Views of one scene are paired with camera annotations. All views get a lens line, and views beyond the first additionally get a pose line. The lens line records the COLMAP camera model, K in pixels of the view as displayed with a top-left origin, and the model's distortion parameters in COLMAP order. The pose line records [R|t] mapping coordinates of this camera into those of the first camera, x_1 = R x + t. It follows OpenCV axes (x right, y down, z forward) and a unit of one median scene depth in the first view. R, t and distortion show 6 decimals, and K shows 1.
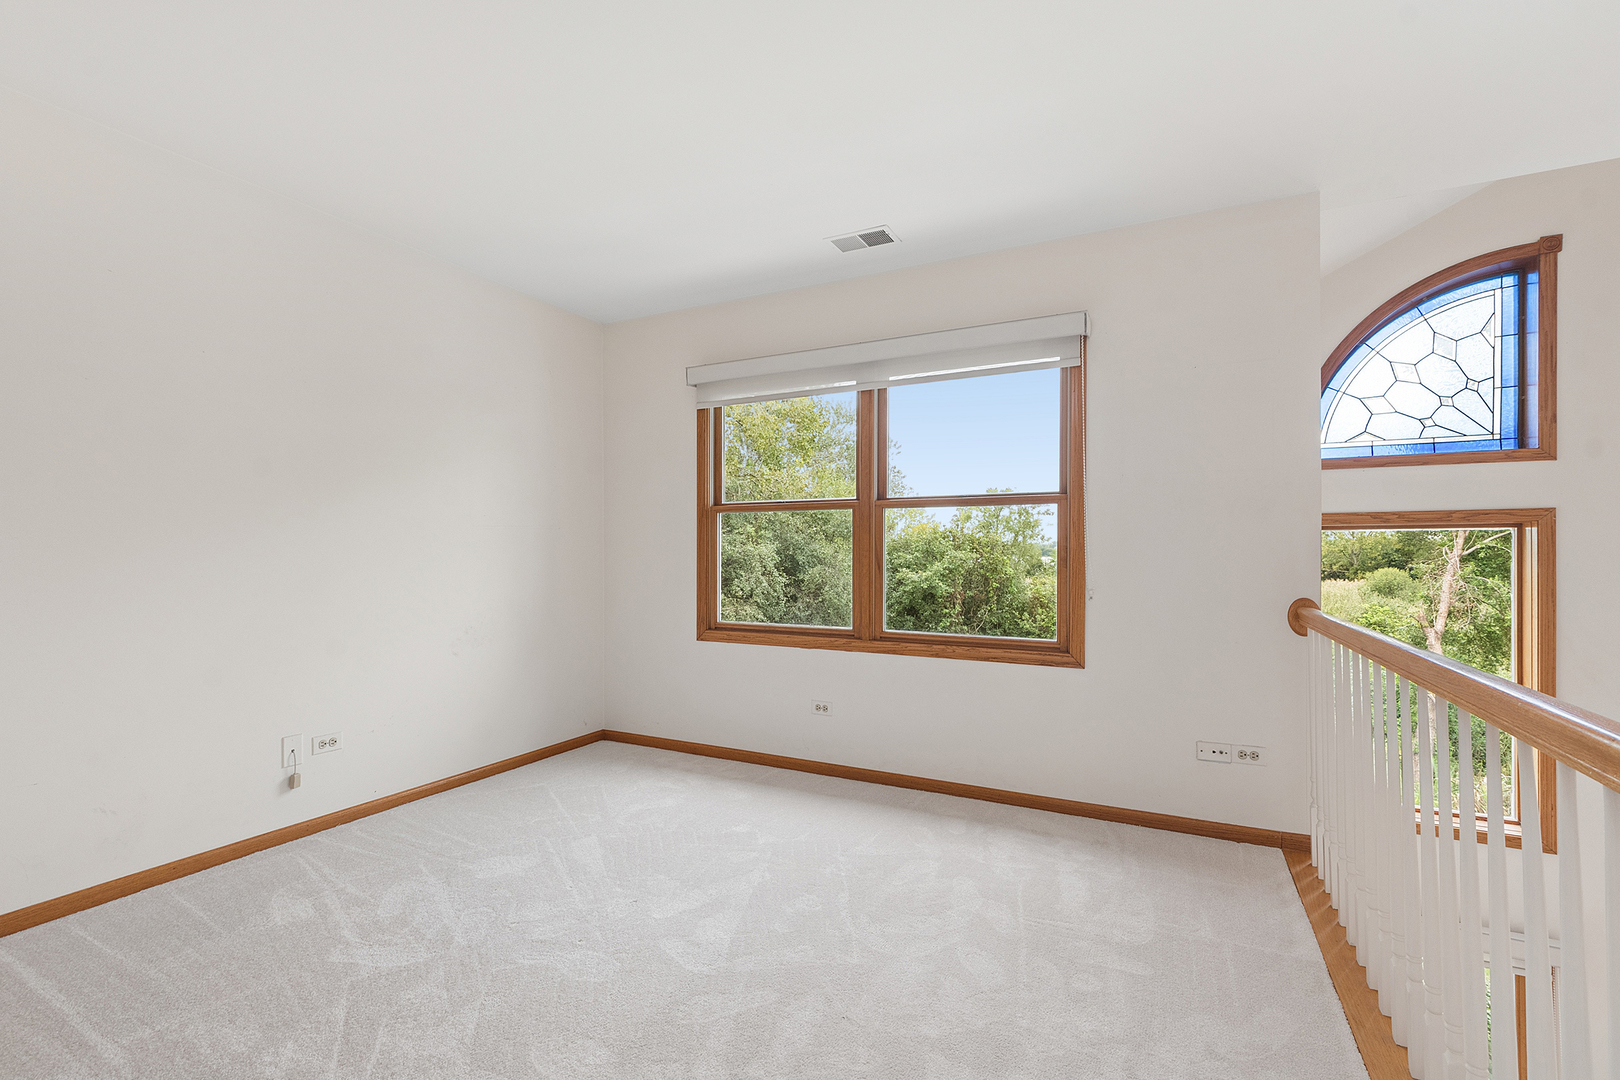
lens RADIAL K [[723.5, 0, 810.0], [0, 723.5, 540.0], [0, 0, 1]] dist [0.002771, 0.000564]
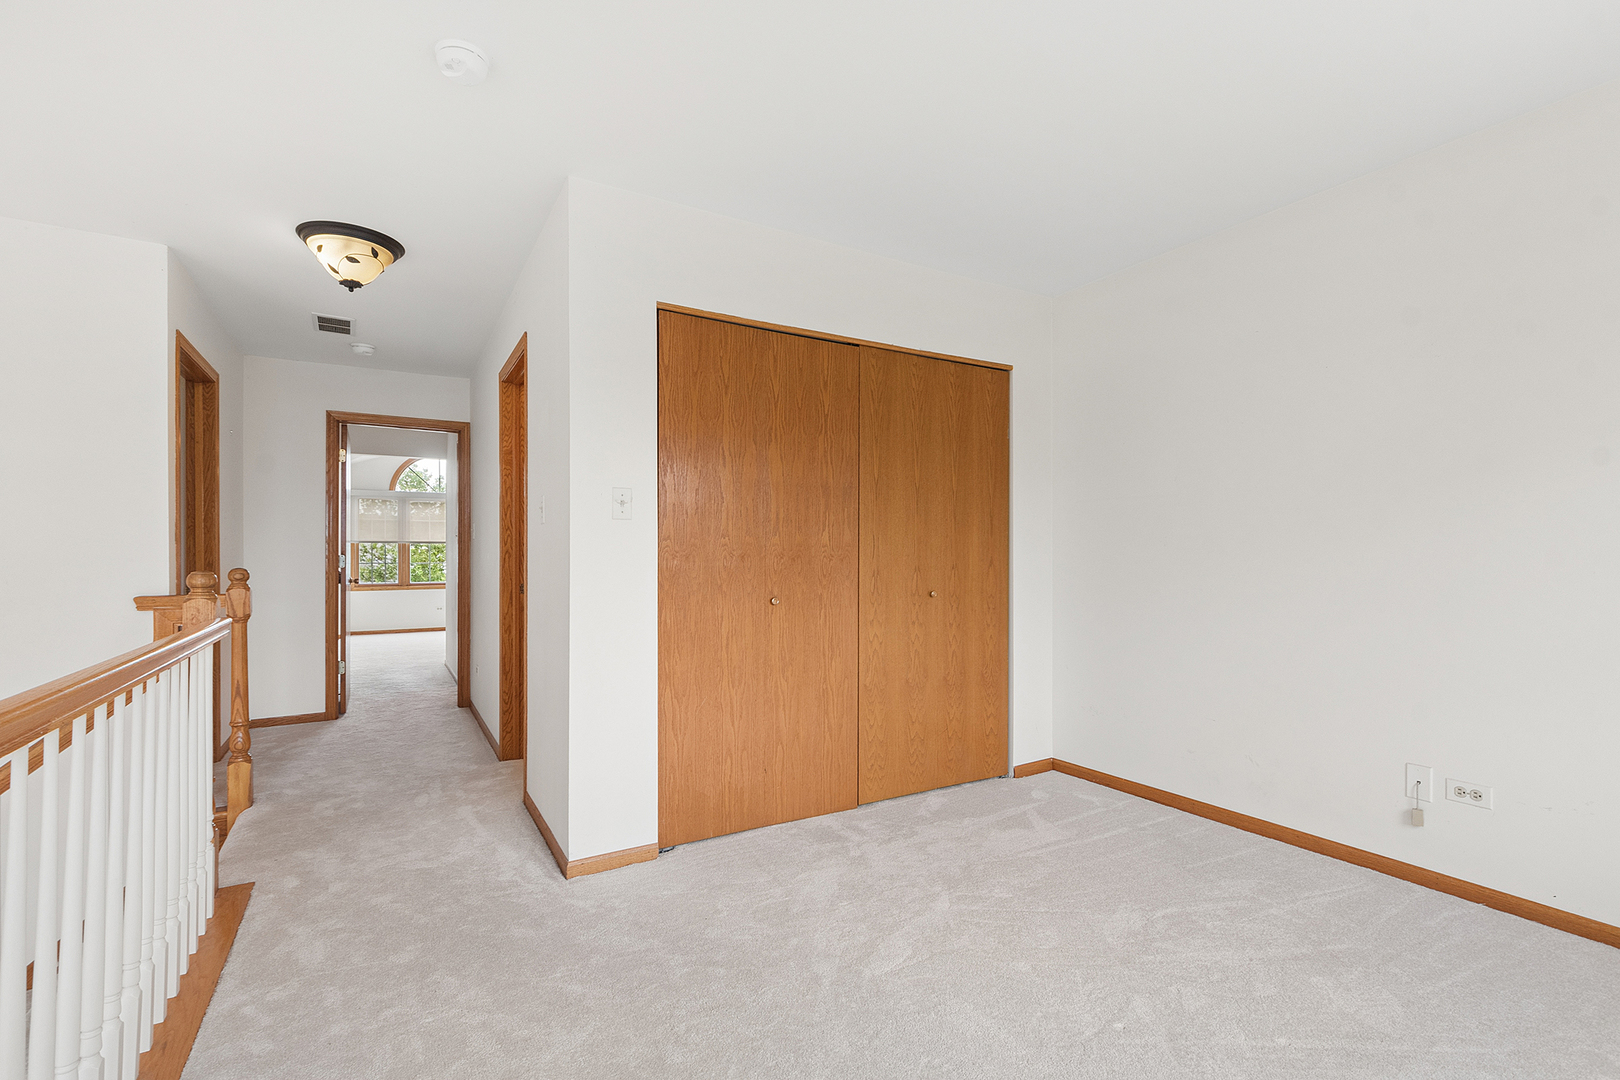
lens RADIAL K [[723.5, 0, 810.0], [0, 723.5, 540.0], [0, 0, 1]] dist [0.002771, 0.000564]
pose [[-0.514306, -0.015348, -0.857469, 0.467597], [0.008949, 0.999689, -0.023261, 0.011321], [0.857560, -0.019636, -0.514009, 0.903889]]
